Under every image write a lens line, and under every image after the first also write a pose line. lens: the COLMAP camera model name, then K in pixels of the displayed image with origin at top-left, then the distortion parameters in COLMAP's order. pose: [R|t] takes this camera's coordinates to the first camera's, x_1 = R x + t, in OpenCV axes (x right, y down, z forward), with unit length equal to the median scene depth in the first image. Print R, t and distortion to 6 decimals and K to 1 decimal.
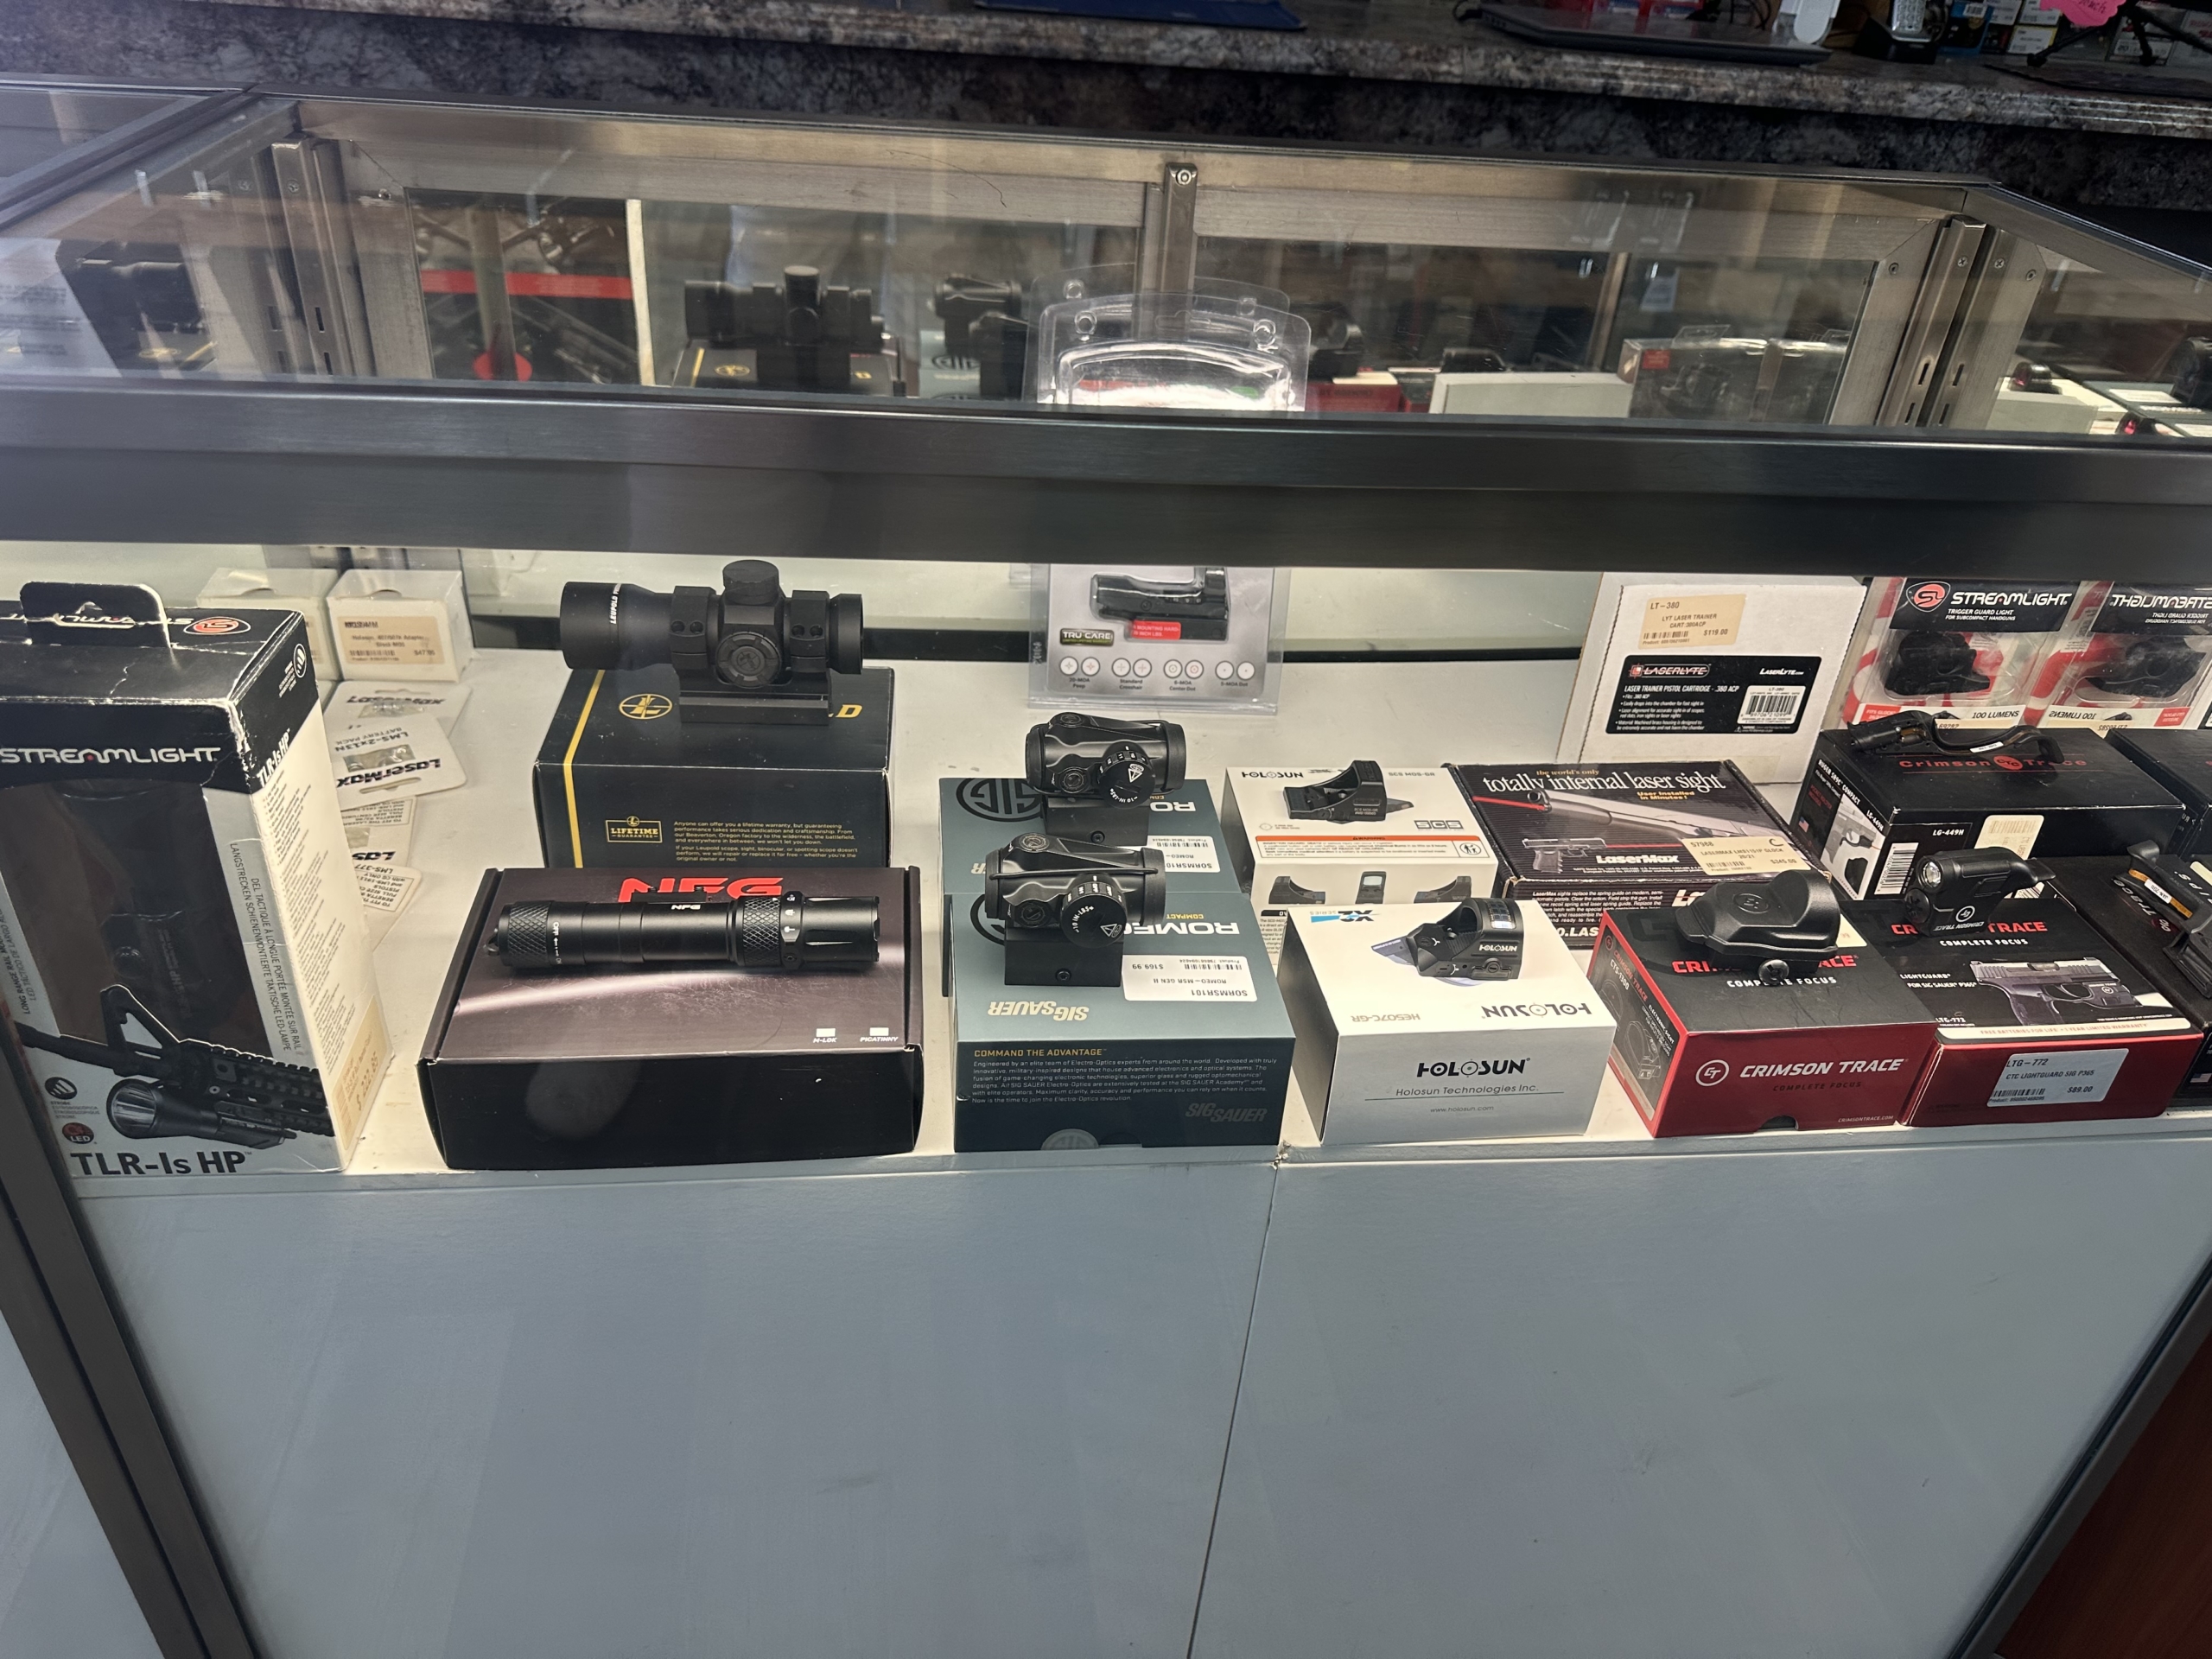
lens RADIAL K [[1644.6, 0, 1106.0], [0, 1644.6, 829.5], [0, 0, 1]] dist [0.000962, -0.005077]
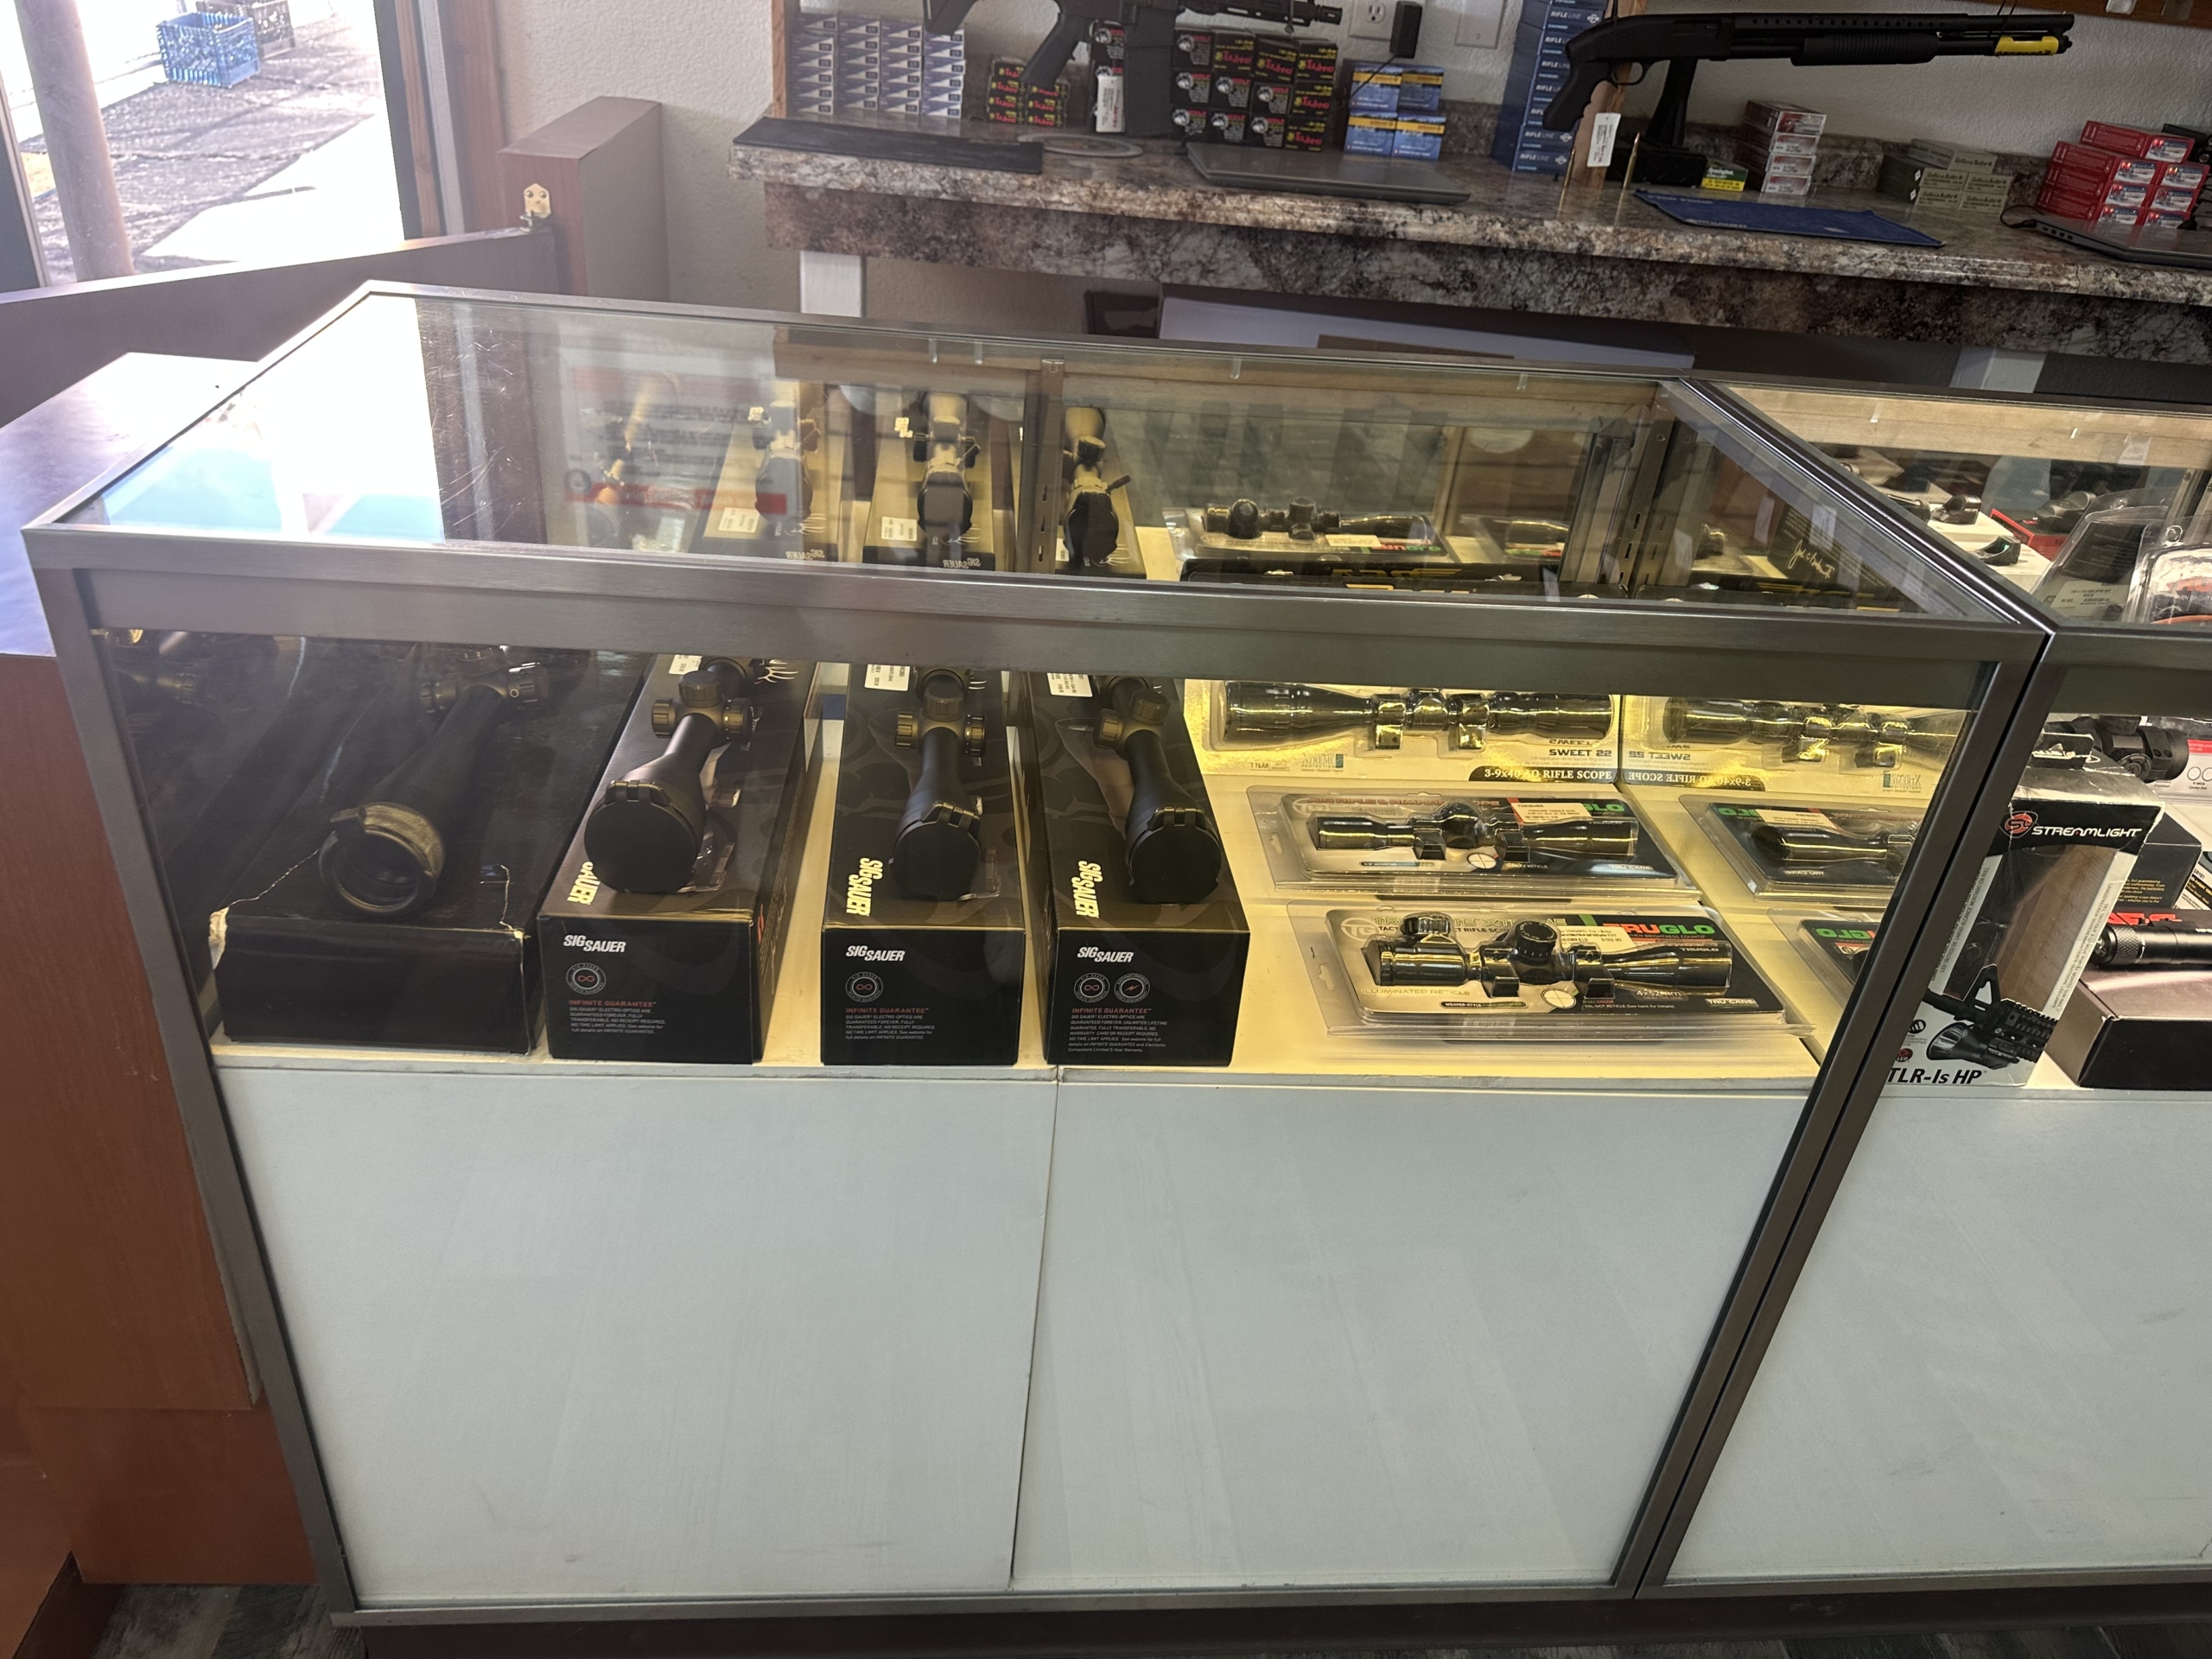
lens RADIAL K [[1593.2, 0, 1096.3], [0, 1593.2, 861.4], [0, 0, 1]] dist [-0.001383, -0.007916]
pose [[0.999326, 0.029207, -0.022217, -0.501674], [-0.029447, 0.999511, -0.010544, 0.010930], [0.021898, 0.011191, 0.999698, -0.221262]]
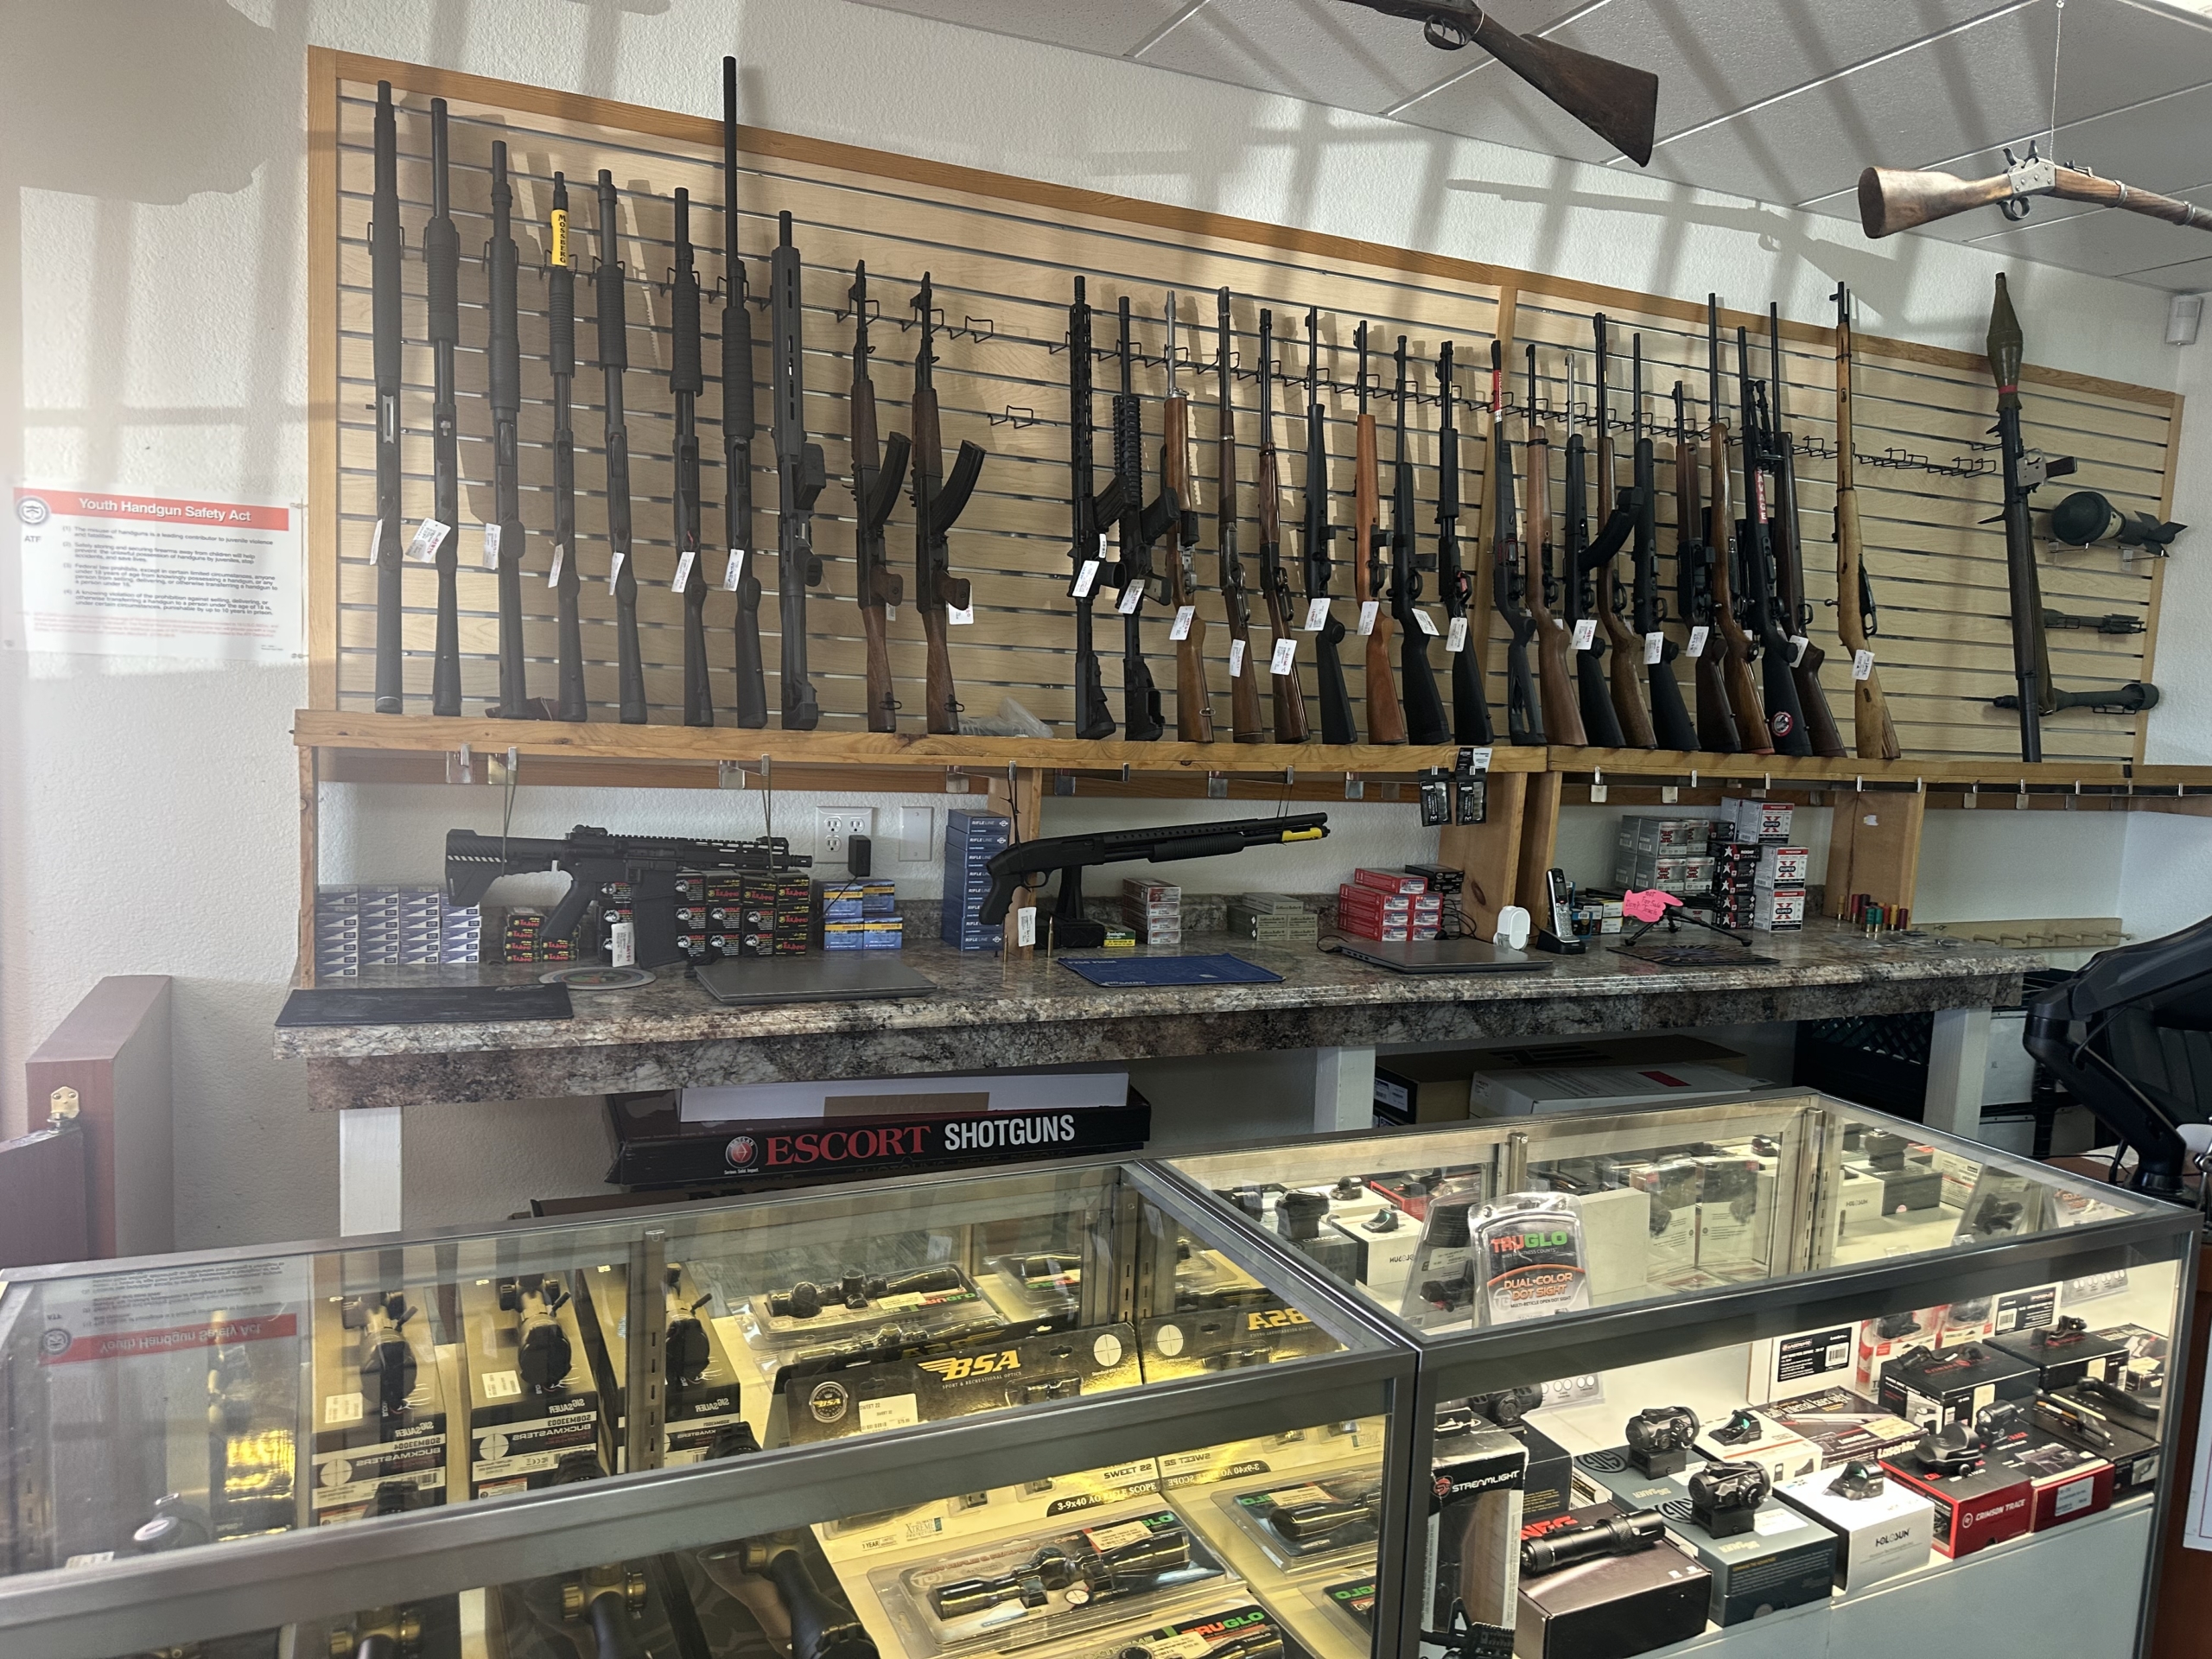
lens RADIAL K [[1555.7, 0, 1110.0], [0, 1555.7, 869.1], [0, 0, 1]] dist [0.145728, -0.193936]
pose [[0.946748, -0.069243, 0.314441, -0.565358], [0.190382, 0.907977, -0.373272, -0.030198], [-0.259659, 0.413259, 0.872808, -0.407580]]
